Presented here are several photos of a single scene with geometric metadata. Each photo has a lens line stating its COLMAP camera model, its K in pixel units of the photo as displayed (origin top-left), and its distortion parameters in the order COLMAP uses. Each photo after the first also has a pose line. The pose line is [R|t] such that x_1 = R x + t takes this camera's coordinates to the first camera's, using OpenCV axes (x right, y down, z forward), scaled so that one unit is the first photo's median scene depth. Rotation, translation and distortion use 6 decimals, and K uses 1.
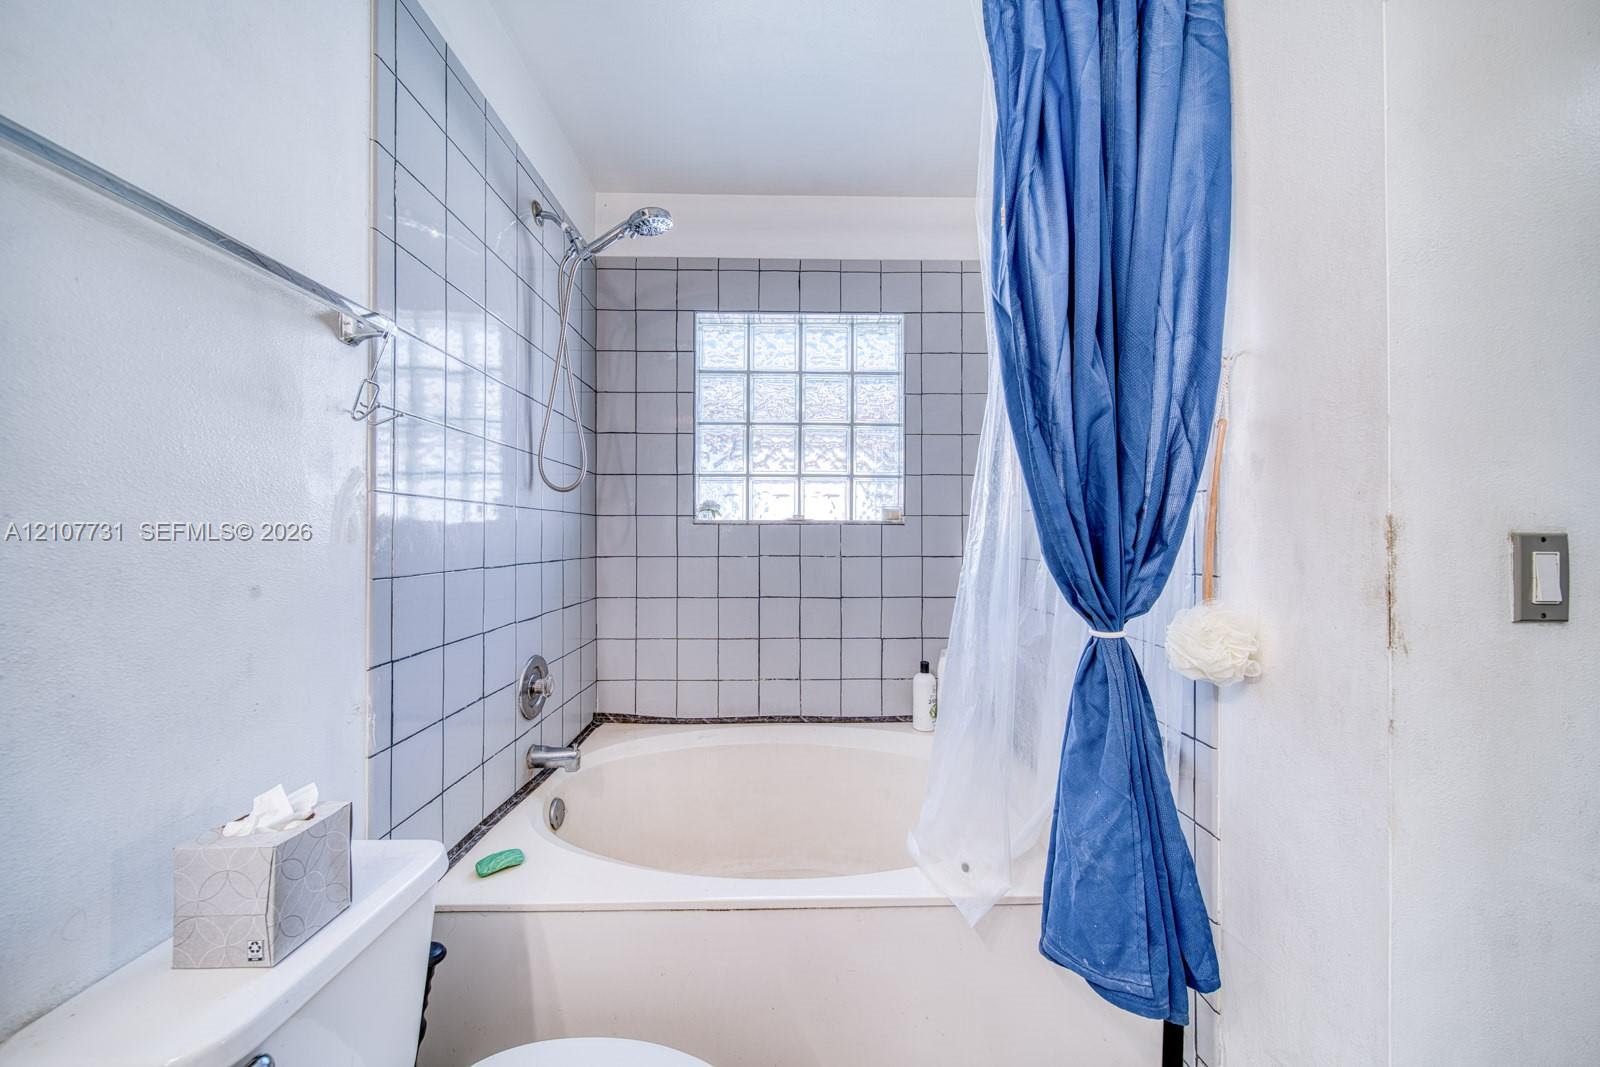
lens RADIAL K [[568.4, 0, 803.5], [0, 568.4, 532.5], [0, 0, 1]] dist [0.000805, 0.000040]
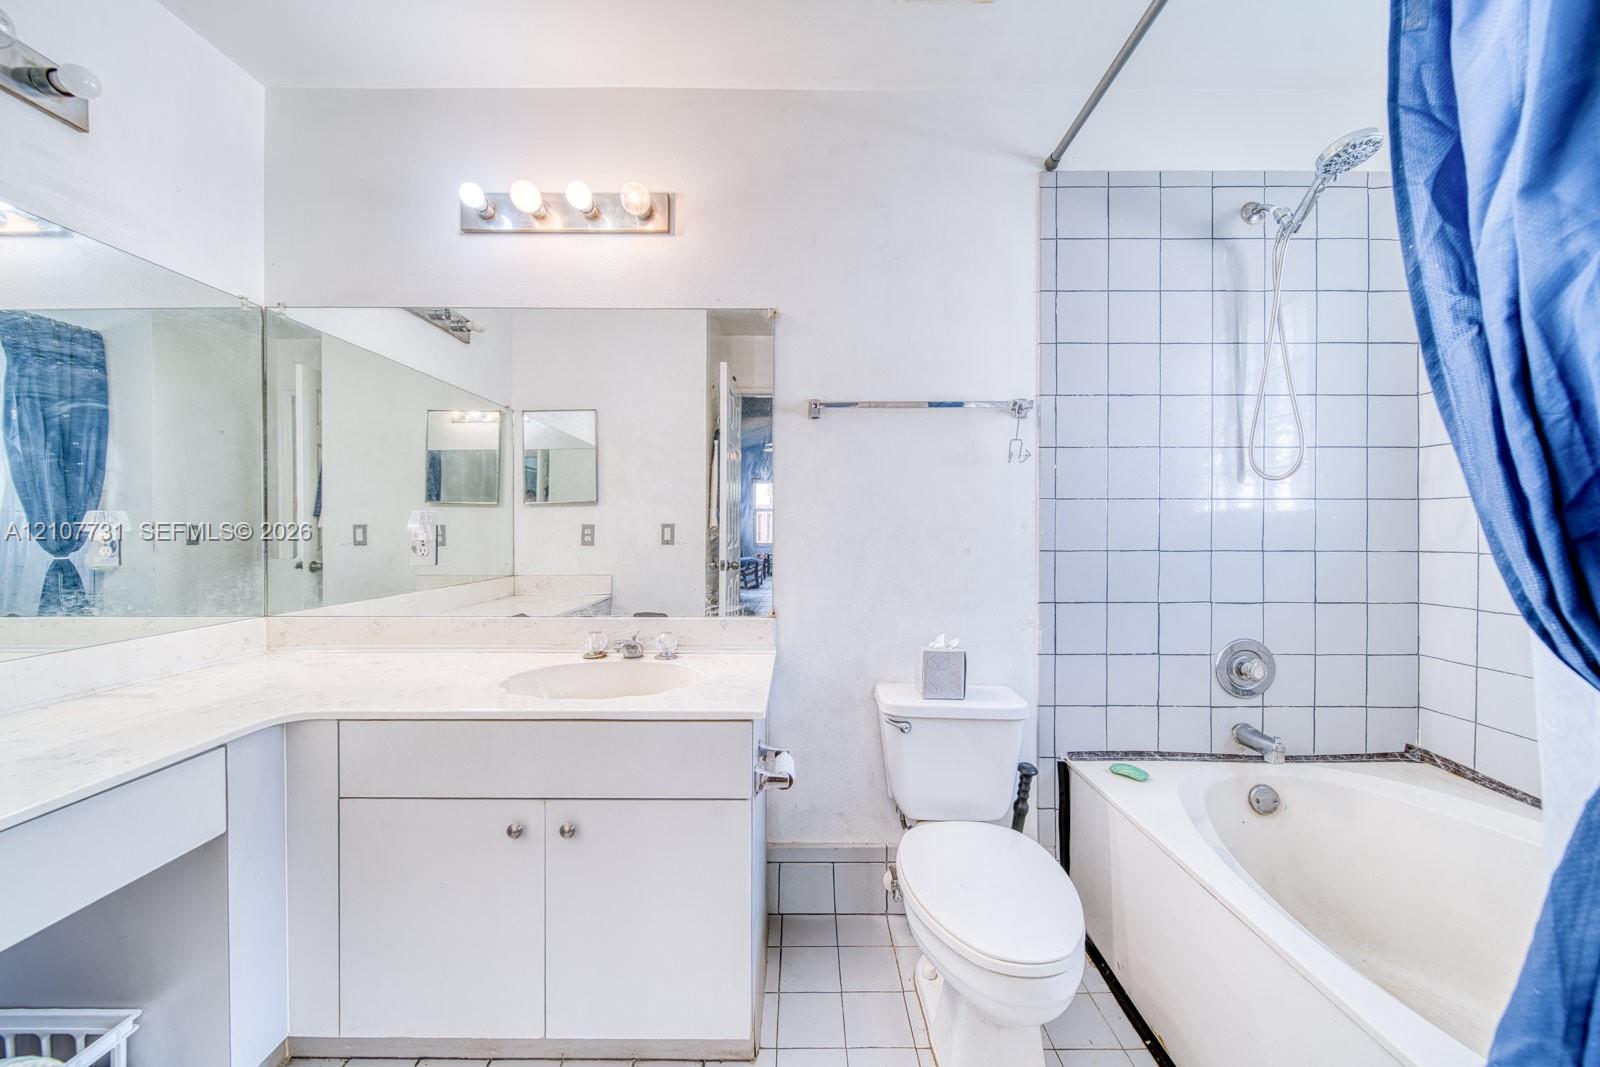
lens RADIAL K [[517.9, 0, 804.4], [0, 517.9, 529.0], [0, 0, 1]] dist [0.000319, 0.000007]
pose [[-0.024101, 0.005722, -0.999693, 0.504926], [0.007079, 0.999960, 0.005553, 0.002608], [0.999684, -0.006943, -0.024140, 0.210463]]
